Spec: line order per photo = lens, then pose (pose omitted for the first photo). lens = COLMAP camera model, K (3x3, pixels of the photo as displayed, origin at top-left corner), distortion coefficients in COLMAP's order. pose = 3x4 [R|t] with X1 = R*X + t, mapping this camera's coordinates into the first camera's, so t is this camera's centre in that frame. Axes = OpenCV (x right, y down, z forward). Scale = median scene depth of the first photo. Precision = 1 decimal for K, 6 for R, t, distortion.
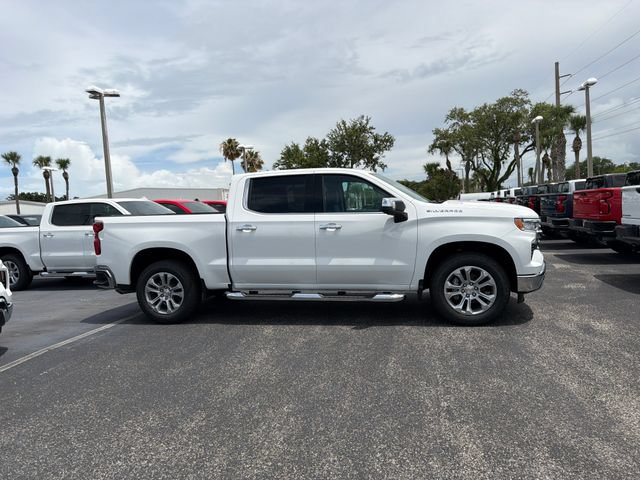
lens RADIAL K [[452.3, 0, 316.9], [0, 452.3, 241.0], [0, 0, 1]] dist [0.040923, -0.052691]
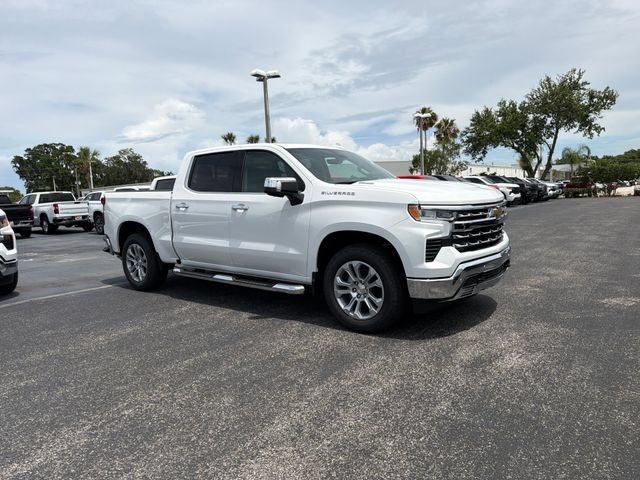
lens RADIAL K [[452.3, 0, 316.4], [0, 452.3, 245.1], [0, 0, 1]] dist [0.040923, -0.052691]
pose [[0.896939, 0.065792, -0.437233, 0.601889], [-0.035178, 0.996351, 0.077762, -0.033001], [0.440753, -0.054367, 0.895980, 0.228243]]
